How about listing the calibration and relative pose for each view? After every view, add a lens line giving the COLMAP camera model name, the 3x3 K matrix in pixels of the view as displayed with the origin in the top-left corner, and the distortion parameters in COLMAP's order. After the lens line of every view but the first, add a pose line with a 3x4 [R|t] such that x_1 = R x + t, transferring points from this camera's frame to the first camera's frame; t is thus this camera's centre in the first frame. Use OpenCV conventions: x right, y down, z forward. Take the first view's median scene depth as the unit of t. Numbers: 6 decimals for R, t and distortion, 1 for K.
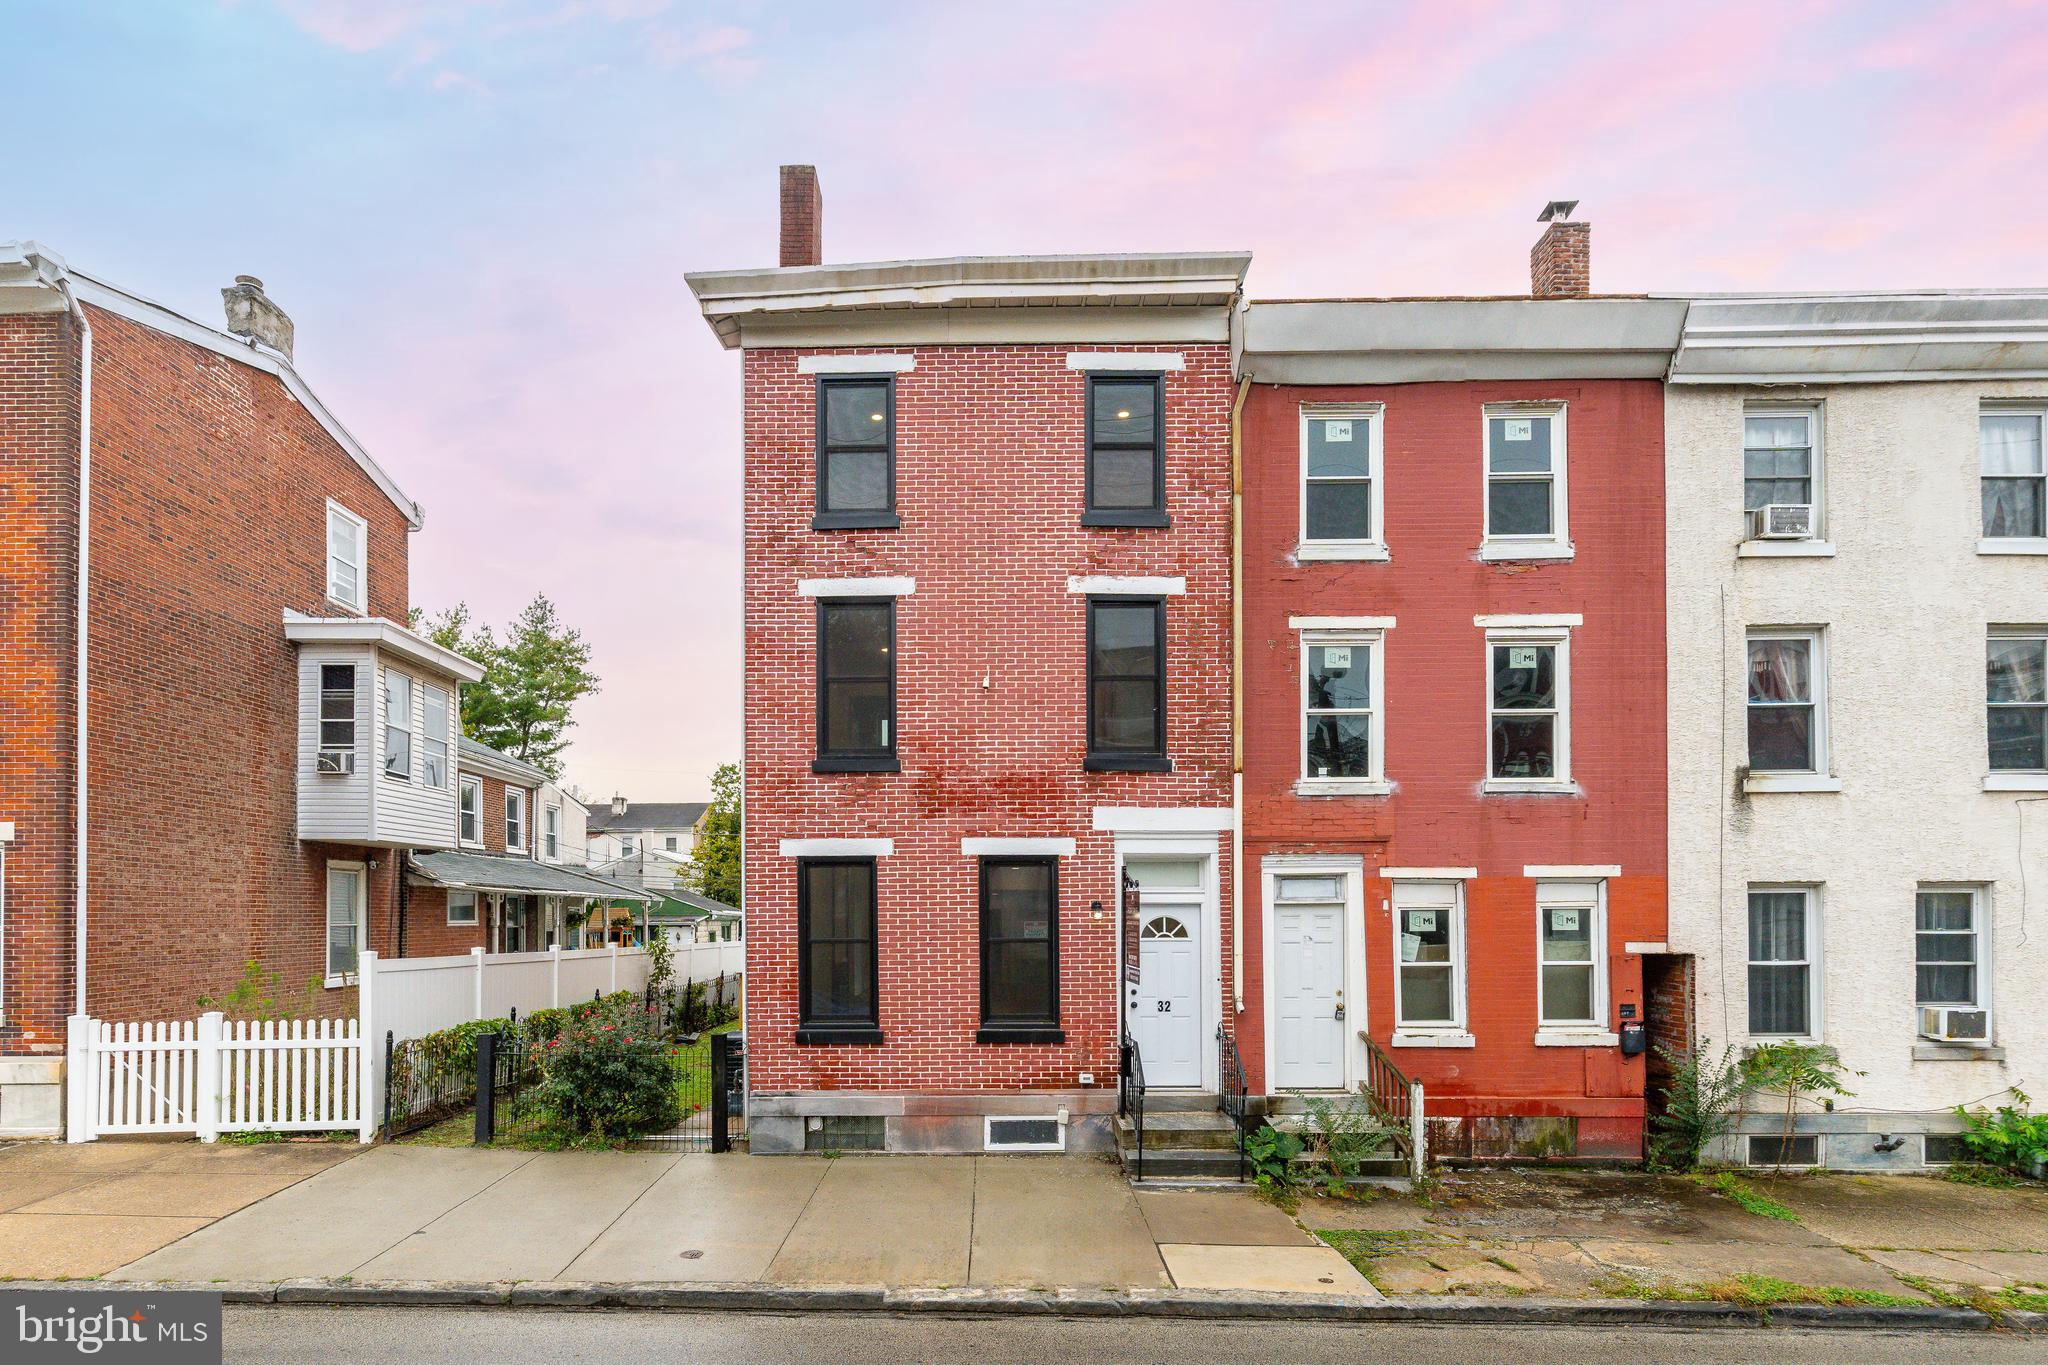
lens RADIAL K [[998.5, 0, 1023.1], [0, 998.5, 662.6], [0, 0, 1]] dist [0.002487, 0.000682]
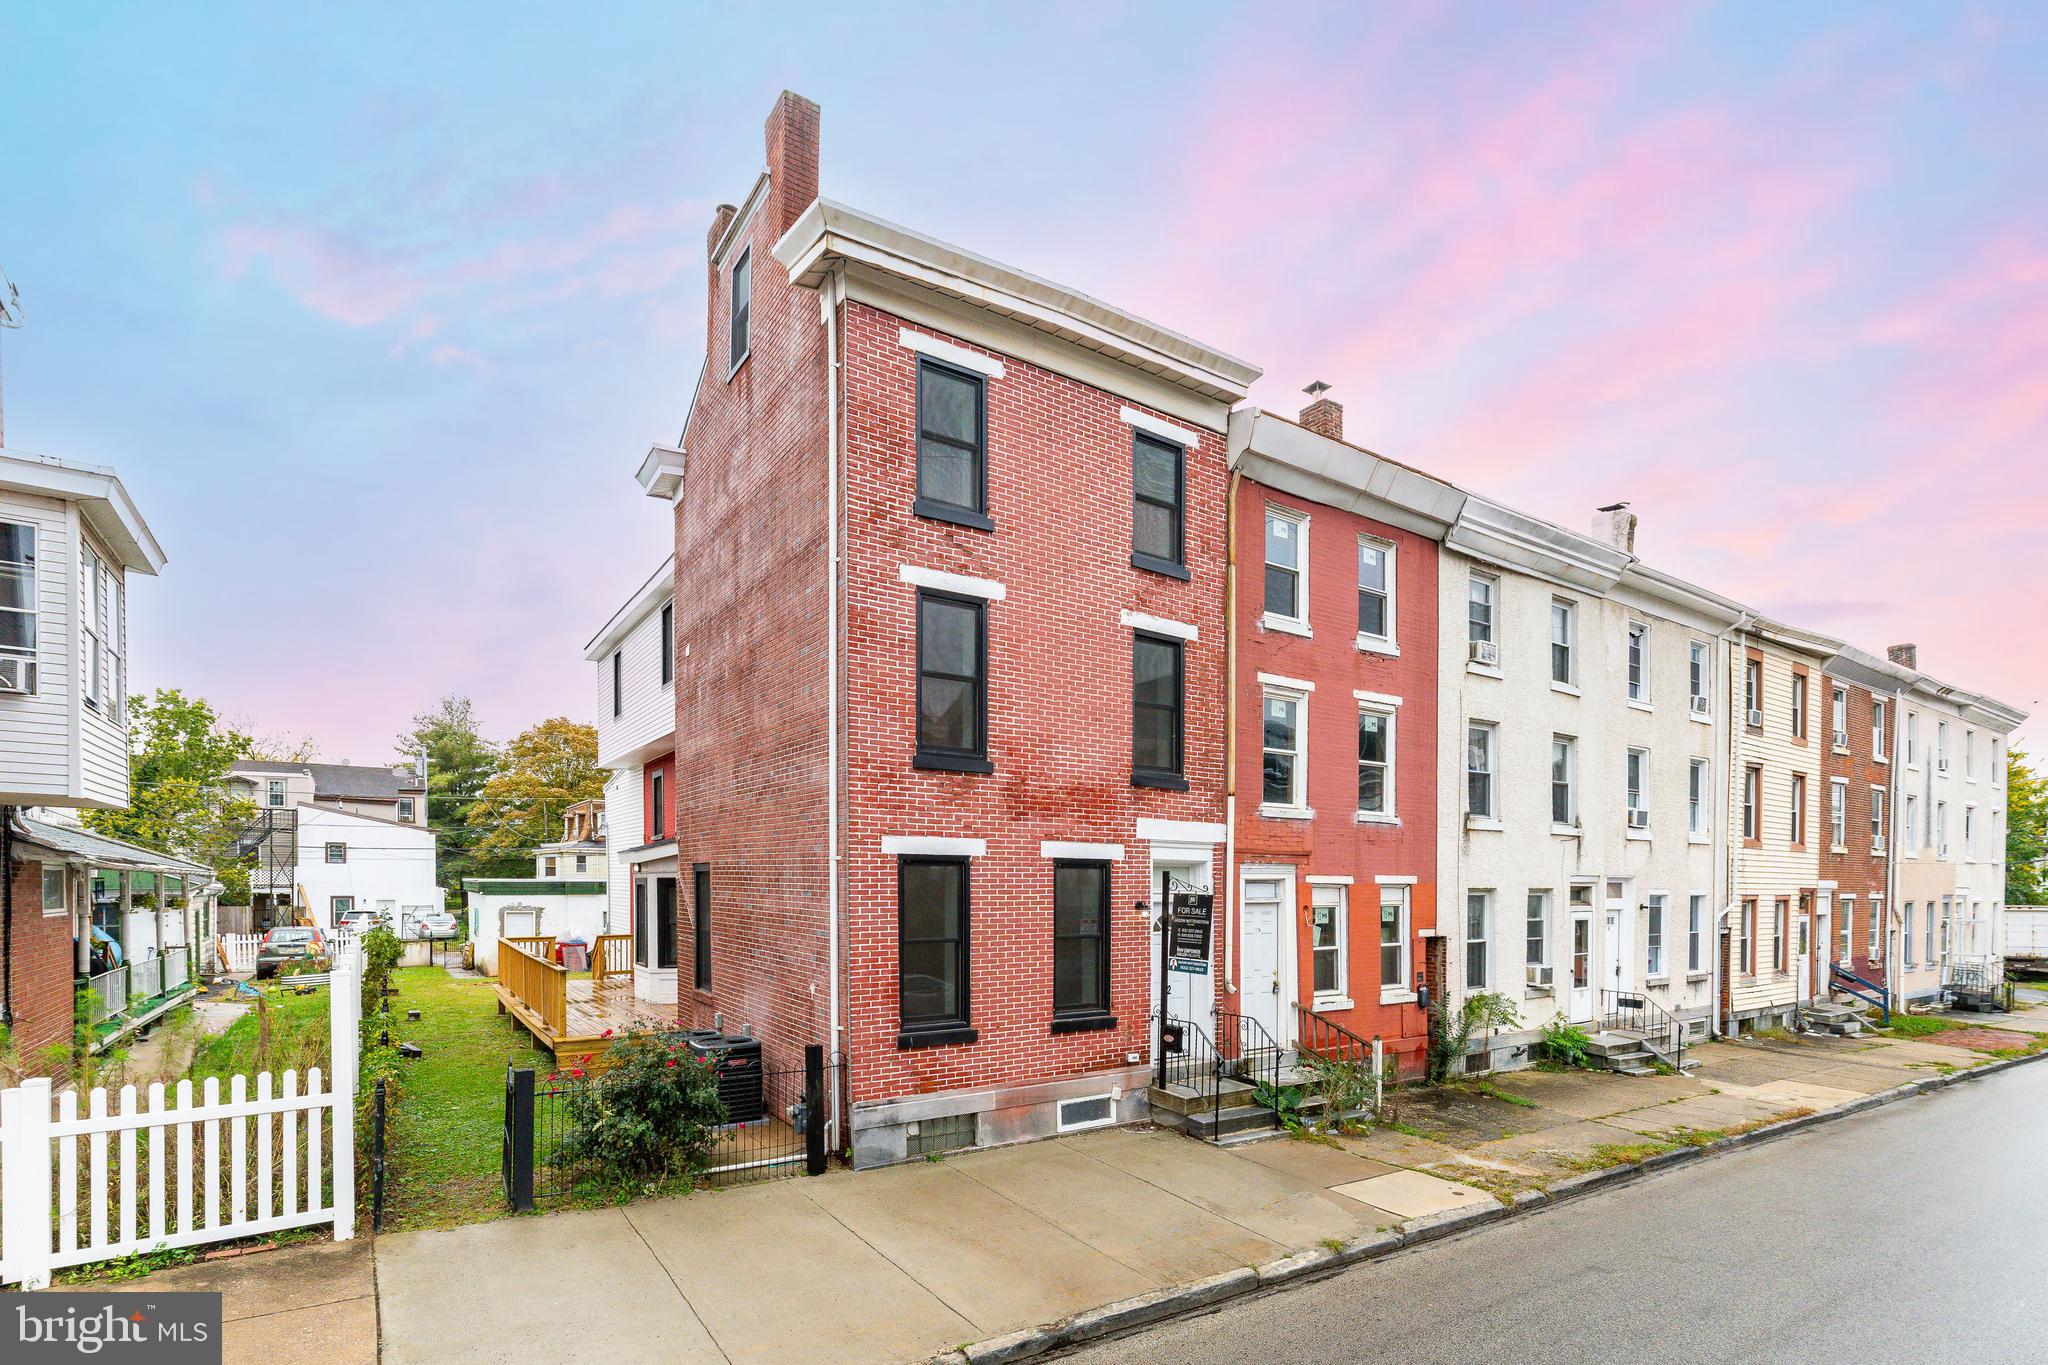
lens RADIAL K [[908.3, 0, 1028.9], [0, 908.3, 681.3], [0, 0, 1]] dist [0.002768, 0.000231]
pose [[0.837545, 0.129001, 0.530921, -0.603259], [-0.143980, 0.989491, -0.013290, 0.023105], [-0.527056, -0.065311, 0.847317, 0.204370]]
